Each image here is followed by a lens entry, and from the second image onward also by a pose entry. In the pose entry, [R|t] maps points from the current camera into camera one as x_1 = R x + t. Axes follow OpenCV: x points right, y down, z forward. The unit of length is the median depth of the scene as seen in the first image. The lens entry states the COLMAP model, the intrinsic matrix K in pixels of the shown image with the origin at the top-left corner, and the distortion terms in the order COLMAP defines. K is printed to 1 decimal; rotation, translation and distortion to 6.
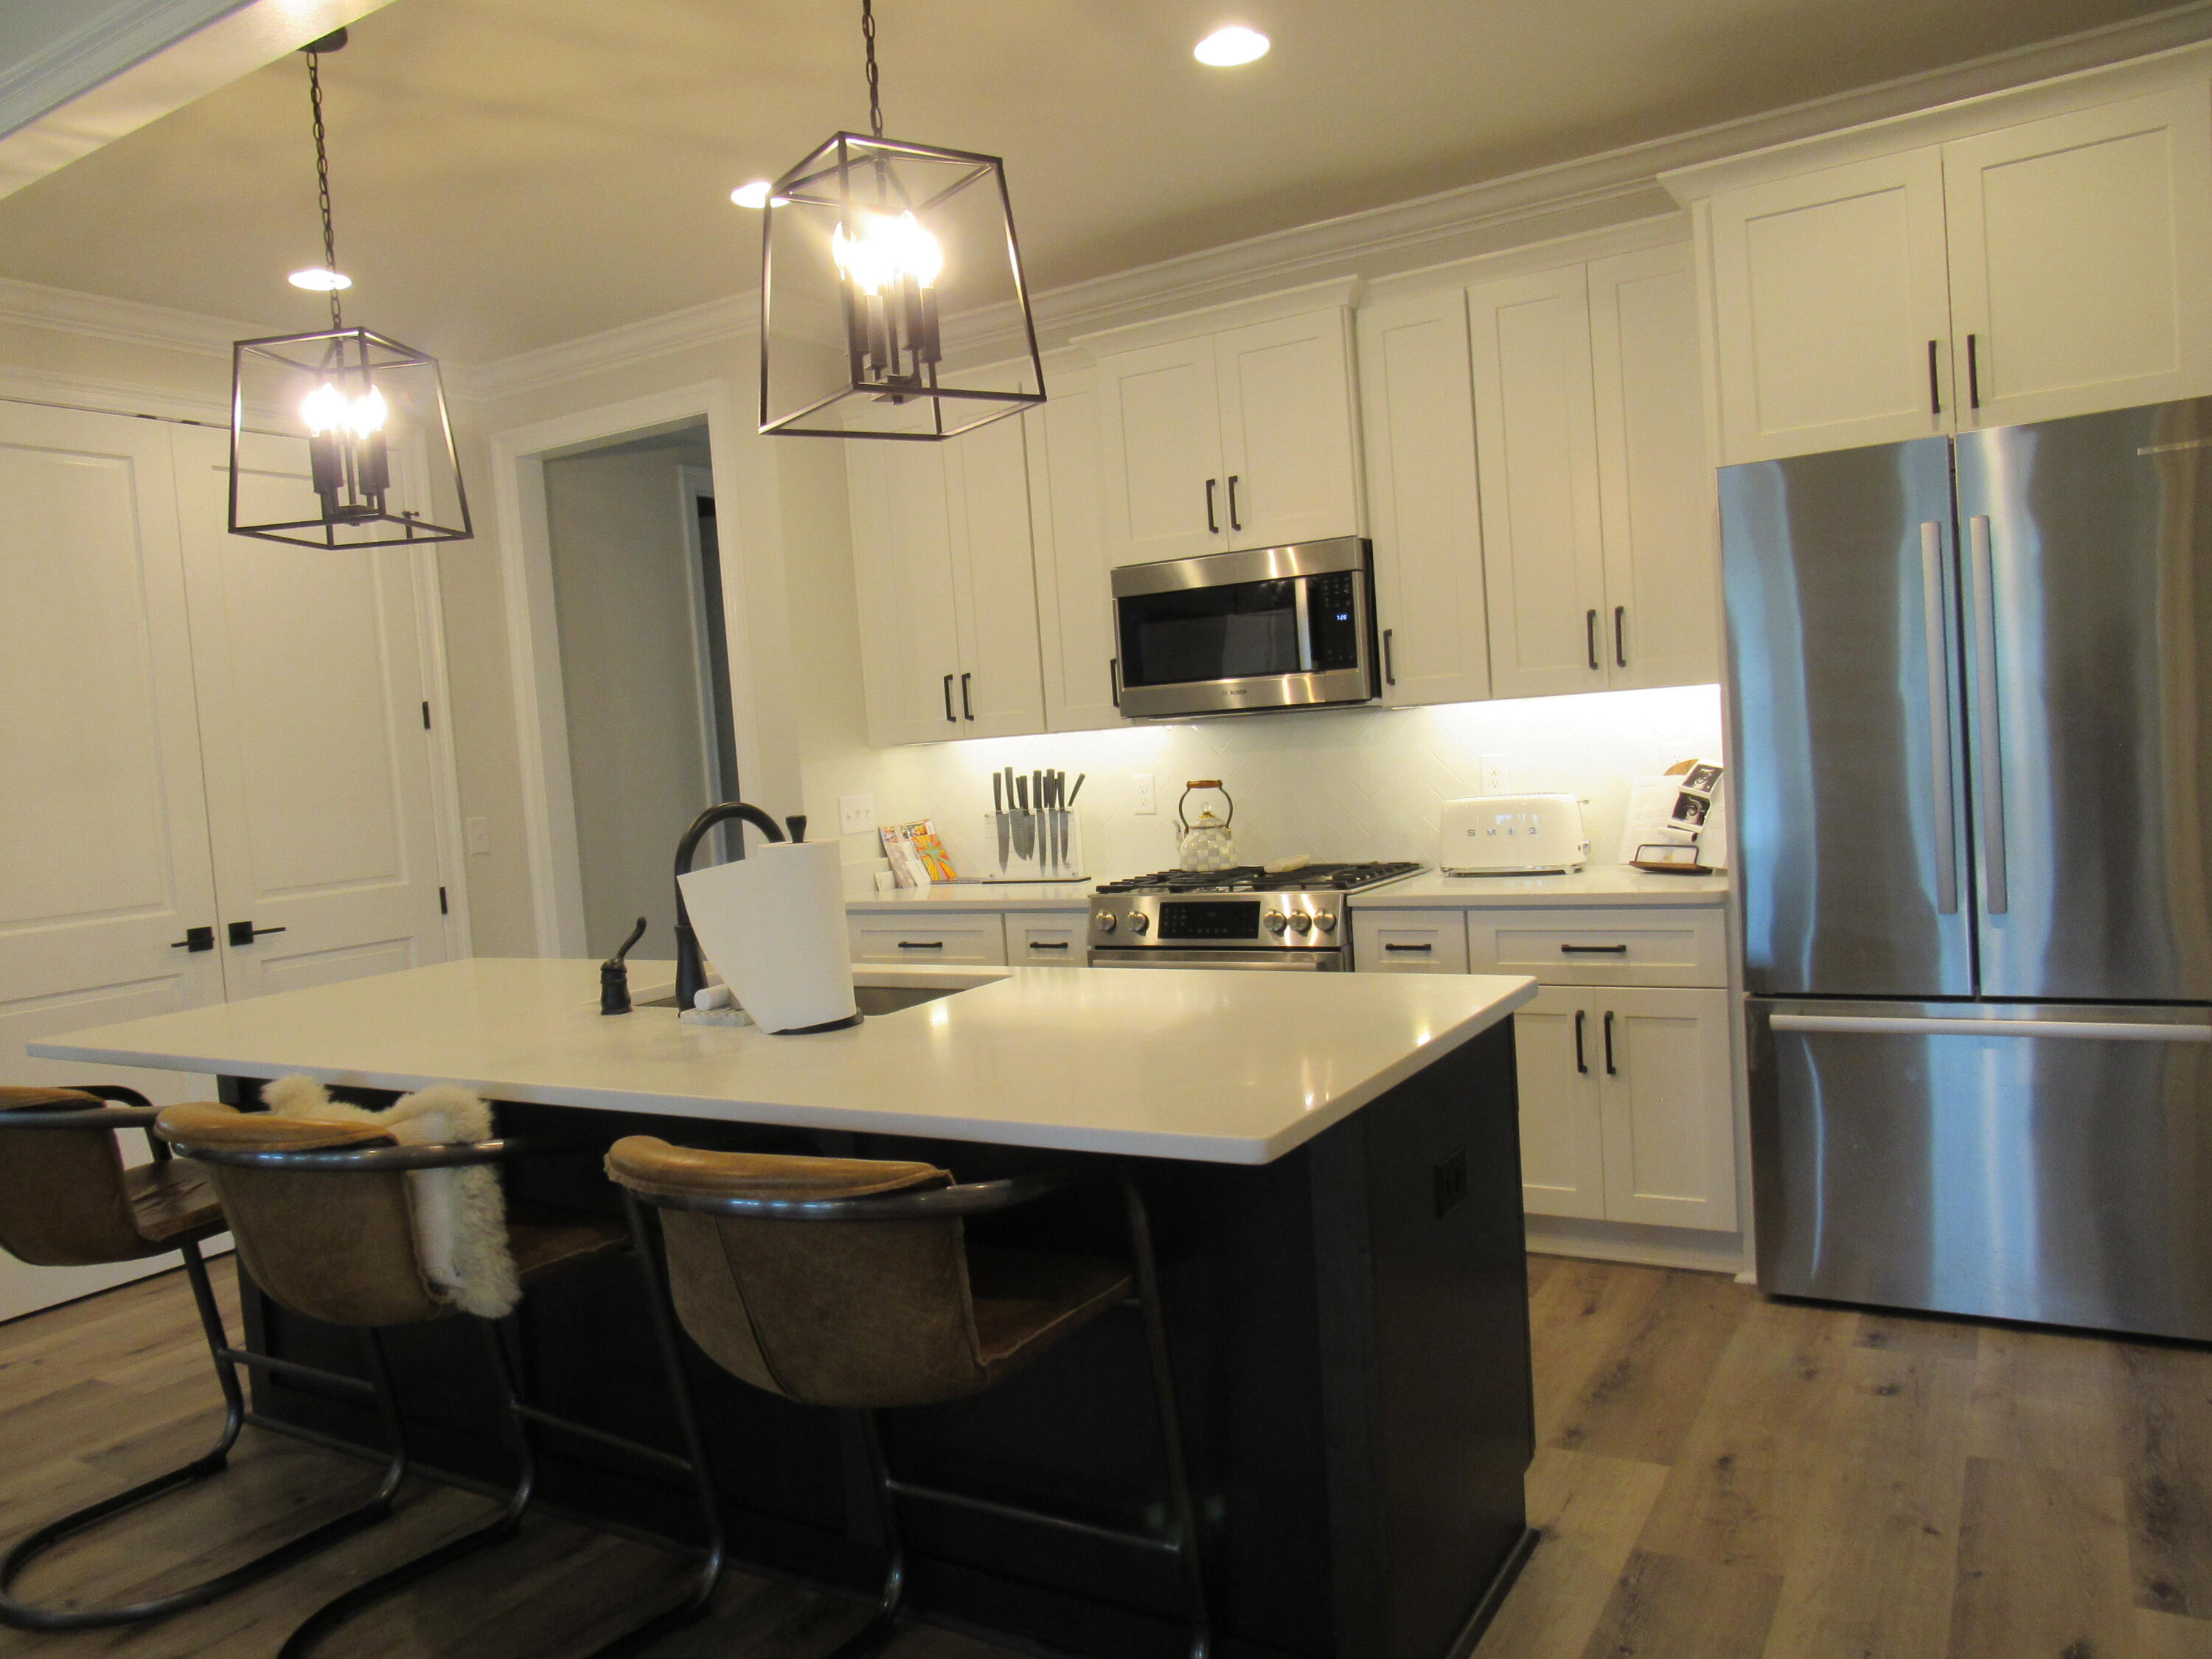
lens RADIAL K [[1593.7, 0, 1091.8], [0, 1593.7, 830.1], [0, 0, 1]] dist [-0.023729, 0.002251]
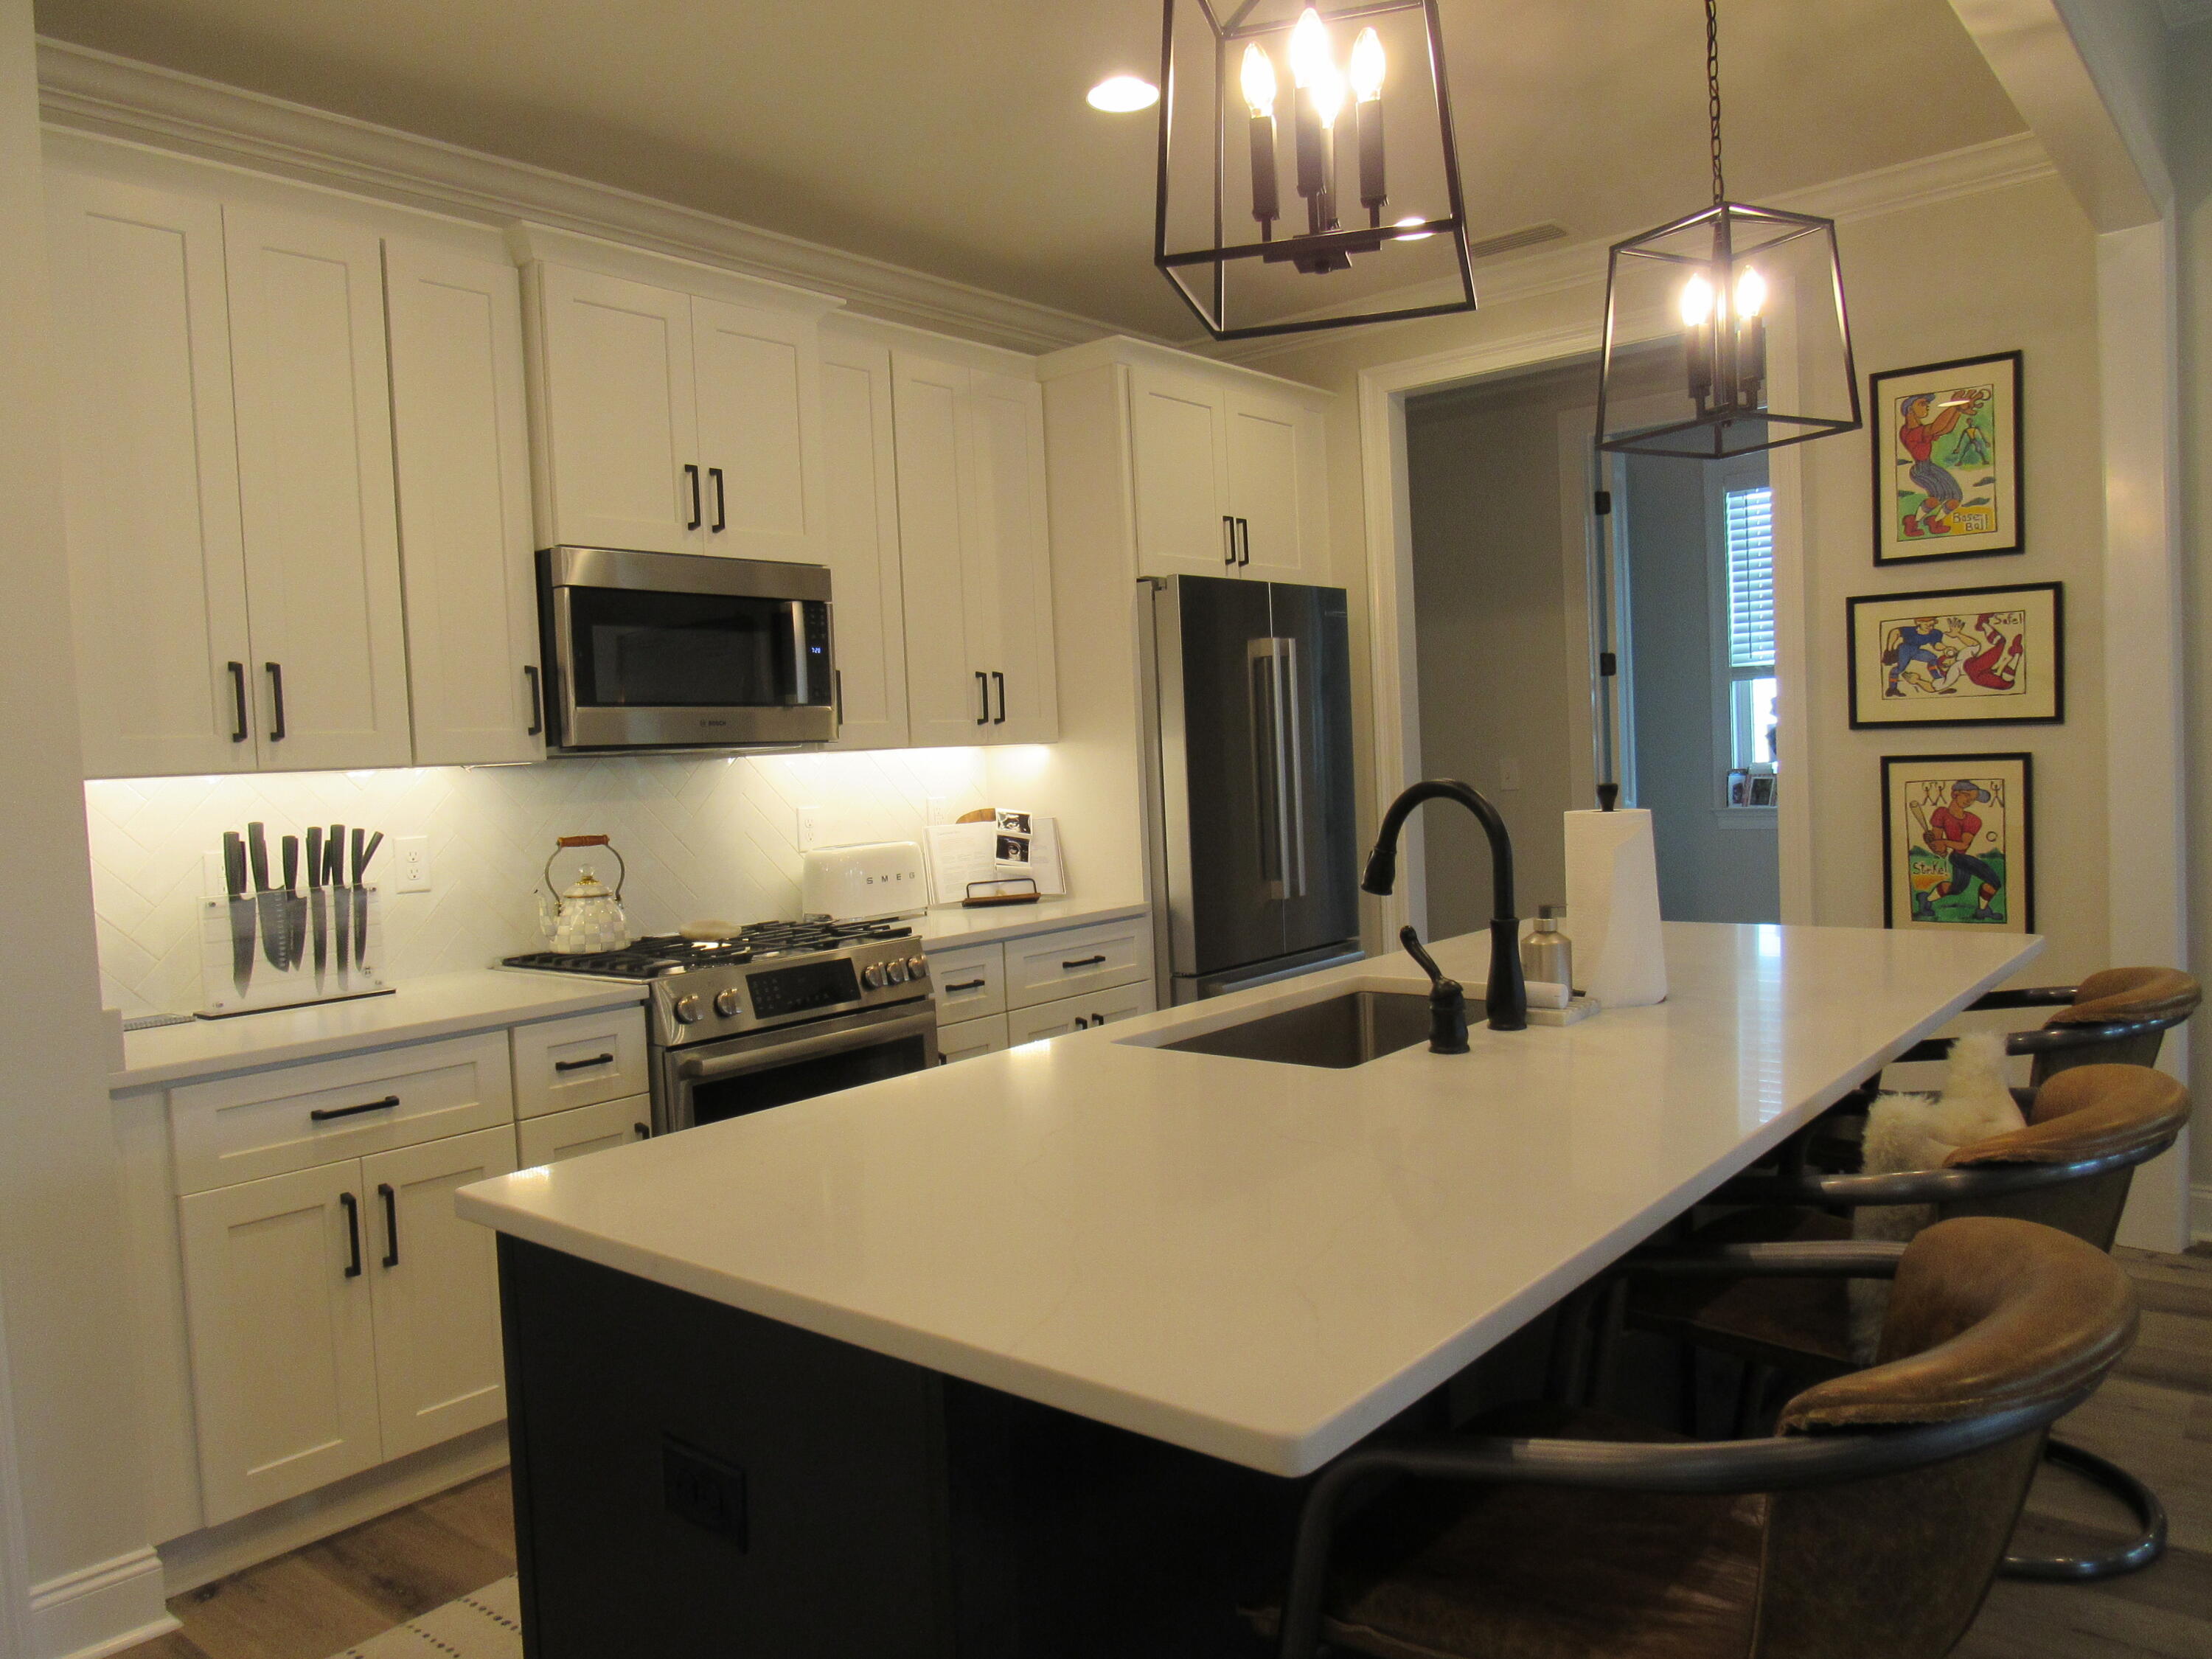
lens RADIAL K [[1570.9, 0, 1106.0], [0, 1570.9, 829.5], [0, 0, 1]] dist [0.004214, 0.002443]
pose [[0.157462, 0.011817, 0.987454, -0.654075], [0.083994, 0.996145, -0.025315, 0.006703], [-0.983947, 0.086927, 0.155862, 0.635335]]
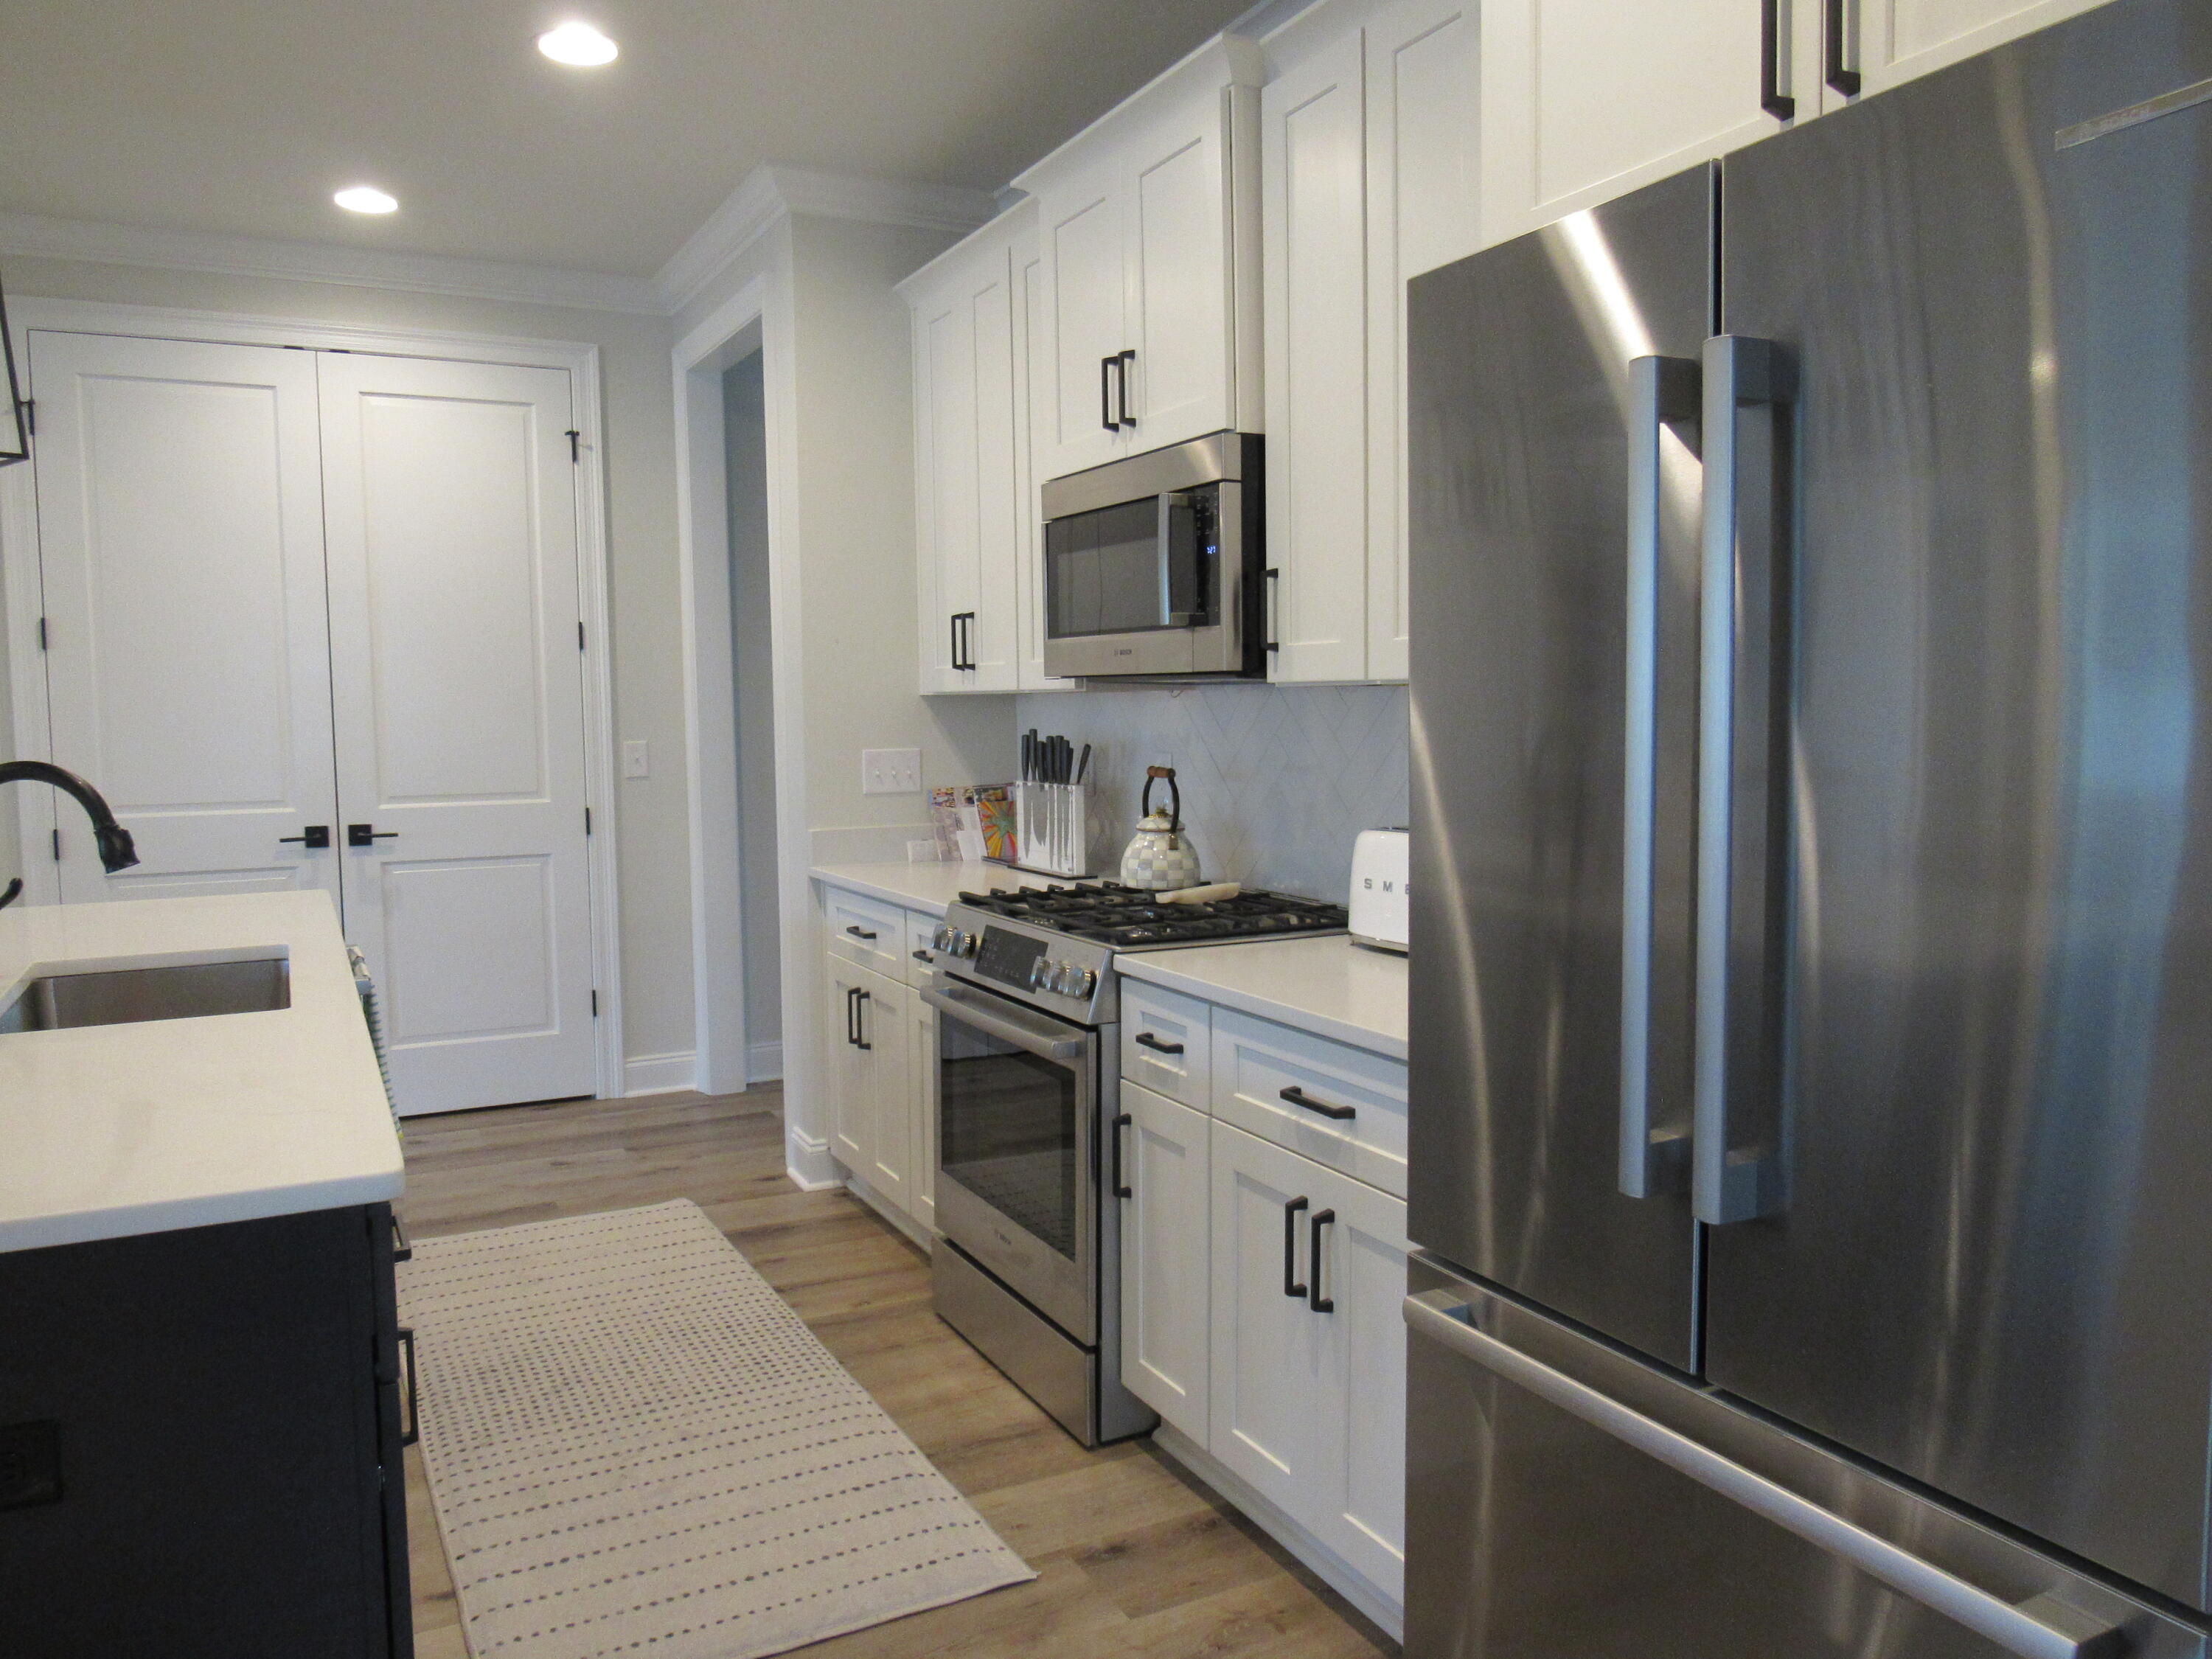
lens RADIAL K [[1593.7, 0, 1091.8], [0, 1593.7, 830.1], [0, 0, 1]] dist [-0.023729, 0.002251]
pose [[0.847829, 0.103593, -0.520053, 0.436104], [-0.078503, 0.994446, 0.070108, -0.051664], [0.524427, -0.018614, 0.851252, 0.349480]]
